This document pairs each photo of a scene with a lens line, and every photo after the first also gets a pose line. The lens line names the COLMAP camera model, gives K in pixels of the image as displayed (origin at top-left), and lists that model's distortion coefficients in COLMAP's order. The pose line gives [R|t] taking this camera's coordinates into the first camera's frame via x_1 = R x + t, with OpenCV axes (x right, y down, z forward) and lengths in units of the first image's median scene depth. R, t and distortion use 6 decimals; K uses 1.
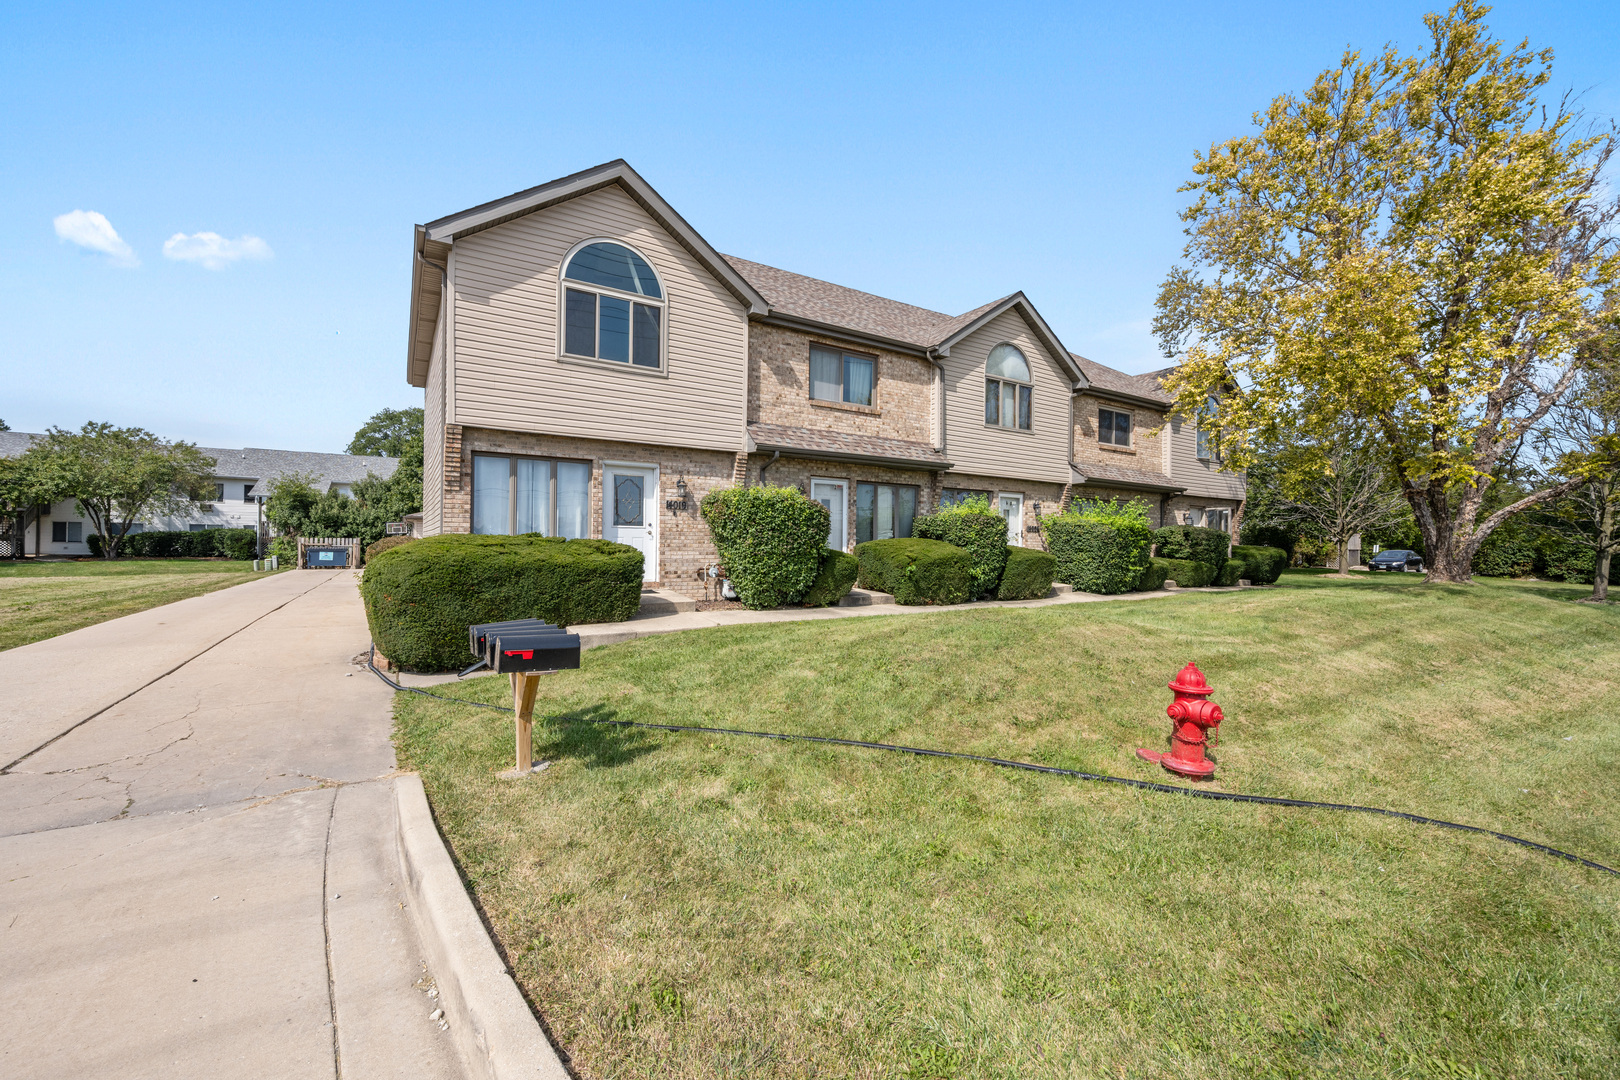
lens RADIAL K [[645.8, 0, 807.9], [0, 645.8, 540.9], [0, 0, 1]] dist [0.000201, 0.000004]
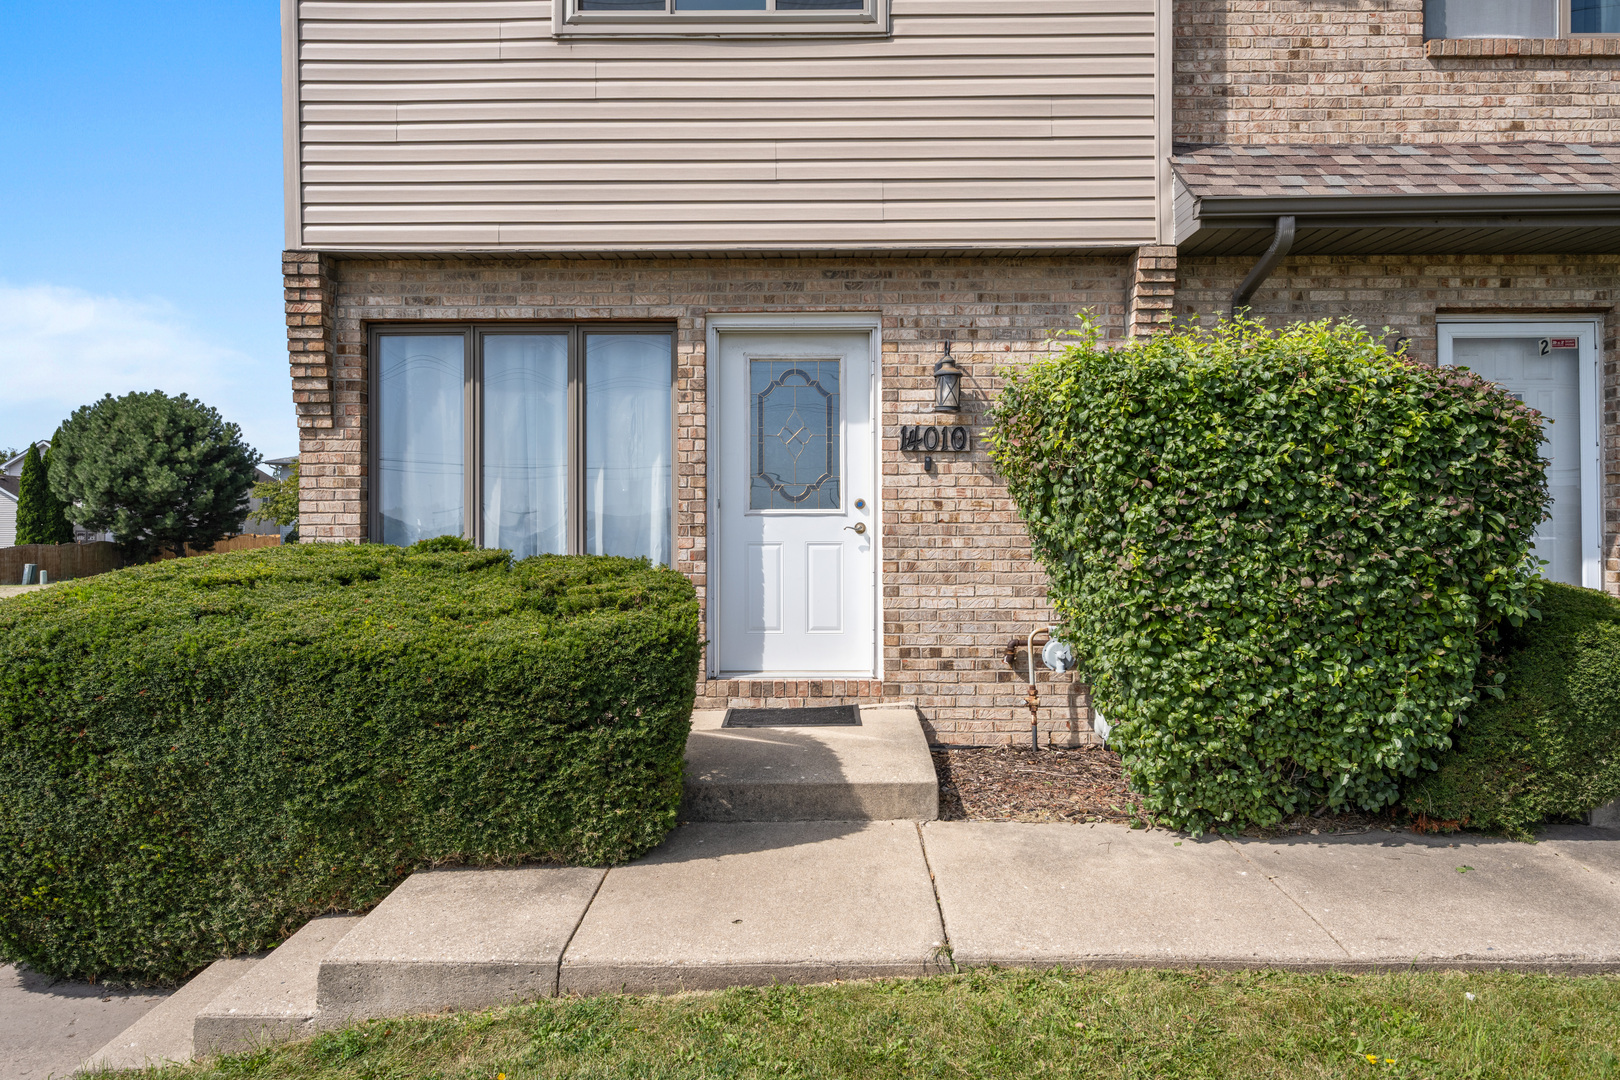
lens RADIAL K [[983.3, 0, 809.7], [0, 983.3, 525.6], [0, 0, 1]] dist [-0.005198, 0.003710]
pose [[0.841468, -0.018491, -0.539990, 0.004488], [0.014903, 0.999828, -0.011014, -0.008990], [0.540101, 0.001221, 0.841599, 0.577786]]
